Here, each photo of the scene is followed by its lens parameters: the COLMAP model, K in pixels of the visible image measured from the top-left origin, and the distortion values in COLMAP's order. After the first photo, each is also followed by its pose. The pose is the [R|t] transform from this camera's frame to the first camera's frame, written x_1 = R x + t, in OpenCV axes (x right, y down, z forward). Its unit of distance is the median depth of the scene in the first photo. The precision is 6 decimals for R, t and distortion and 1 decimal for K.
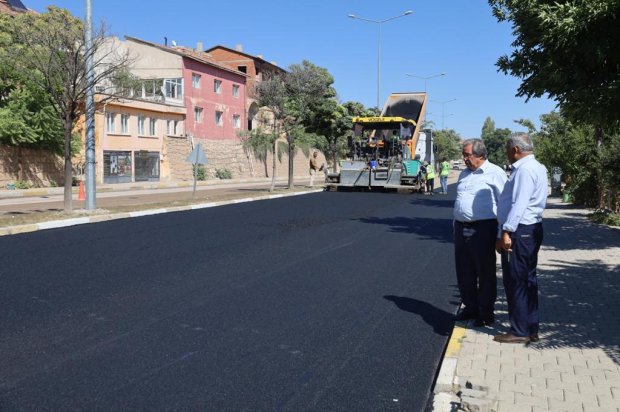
lens RADIAL K [[714.3, 0, 310.0], [0, 714.3, 214.9], [0, 0, 1]] dist [0.010245, 0.006397]
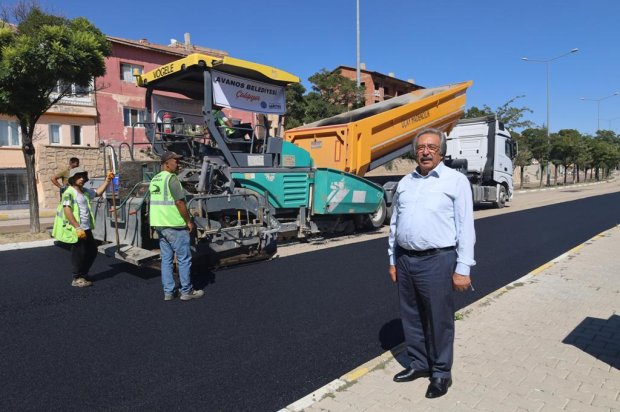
lens RADIAL K [[423.8, 0, 310.0], [0, 423.8, 206.0], [0, 0, 1]] dist [-0.003989, -0.003658]
pose [[0.881156, 0.014875, -0.472592, 0.239385], [-0.013167, 0.999889, 0.006923, -0.056493], [0.472643, 0.000123, 0.881254, 0.753551]]
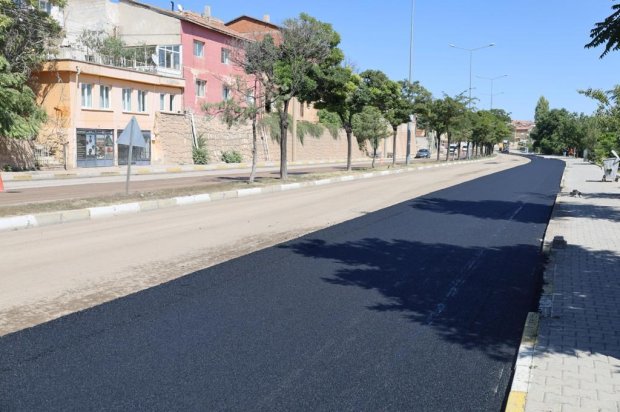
lens RADIAL K [[714.3, 0, 310.0], [0, 714.3, 214.9], [0, 0, 1]] dist [0.010245, 0.006397]
pose [[0.997676, 0.016722, -0.066055, 0.038527], [-0.015020, 0.999545, 0.026173, -0.012656], [0.066463, -0.025120, 0.997473, 0.154556]]
